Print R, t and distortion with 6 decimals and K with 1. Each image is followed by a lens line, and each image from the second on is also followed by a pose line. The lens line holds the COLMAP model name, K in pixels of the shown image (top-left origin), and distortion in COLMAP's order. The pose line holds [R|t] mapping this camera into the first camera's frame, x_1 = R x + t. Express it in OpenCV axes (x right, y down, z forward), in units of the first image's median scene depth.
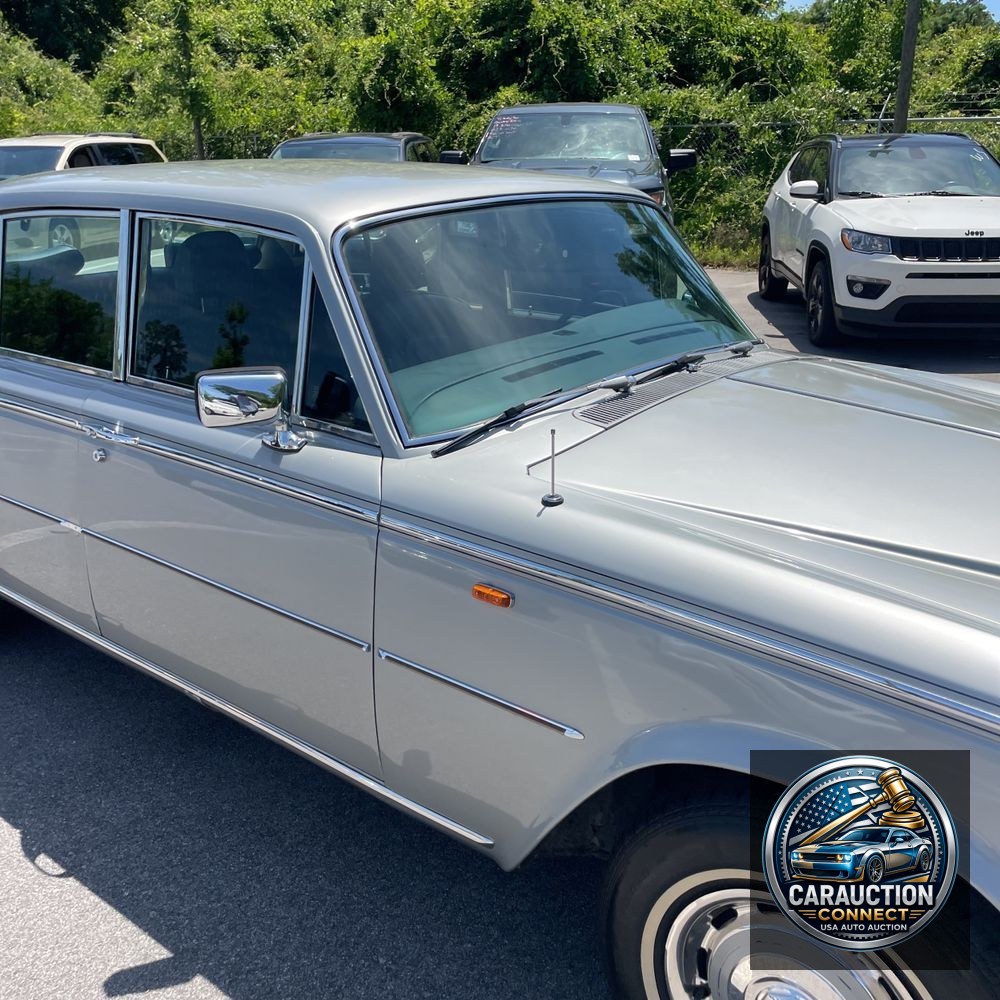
lens RADIAL K [[1027.7, 0, 485.3], [0, 1027.7, 497.7], [0, 0, 1]] dist [0.090694, -0.122069]
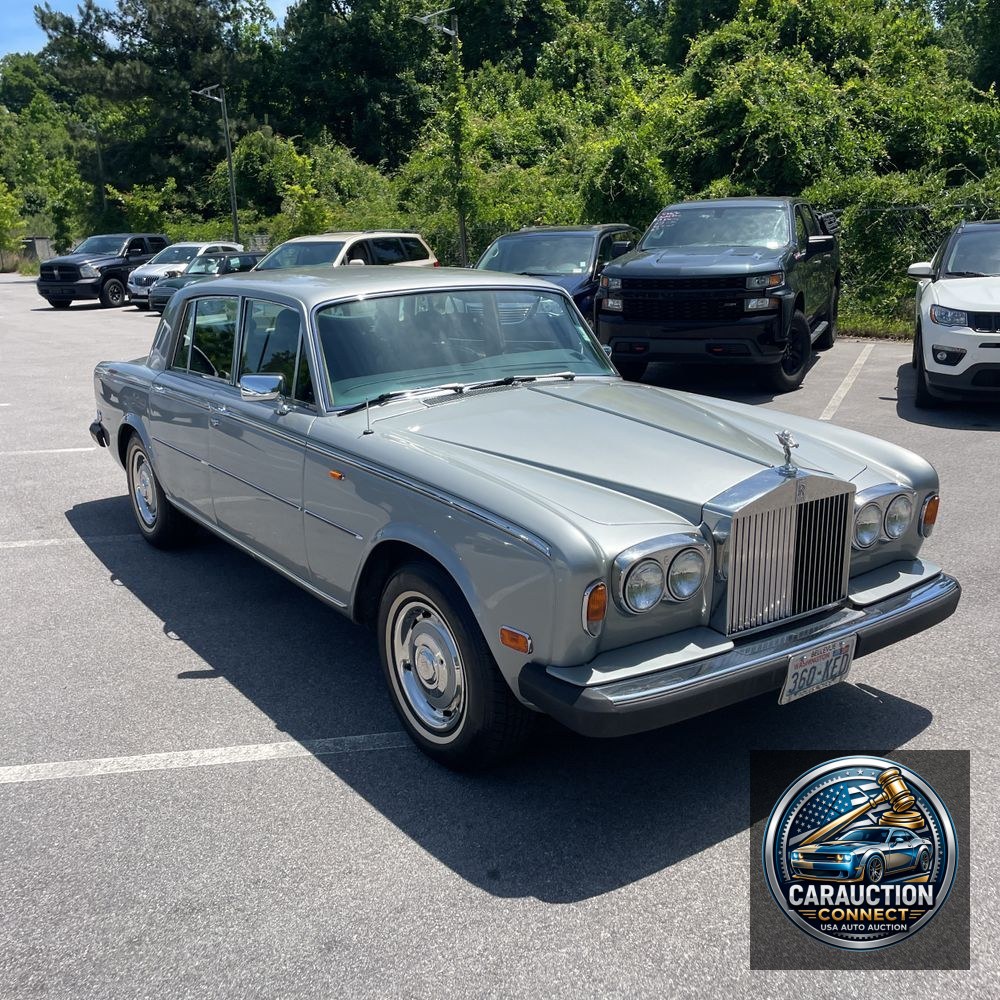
lens RADIAL K [[1027.7, 0, 485.3], [0, 1027.7, 497.7], [0, 0, 1]] dist [0.090694, -0.122069]
pose [[0.960988, 0.050451, -0.271950, 0.101301], [-0.069353, 0.995766, -0.060342, 0.028517], [0.267754, 0.076849, 0.960418, -0.109321]]
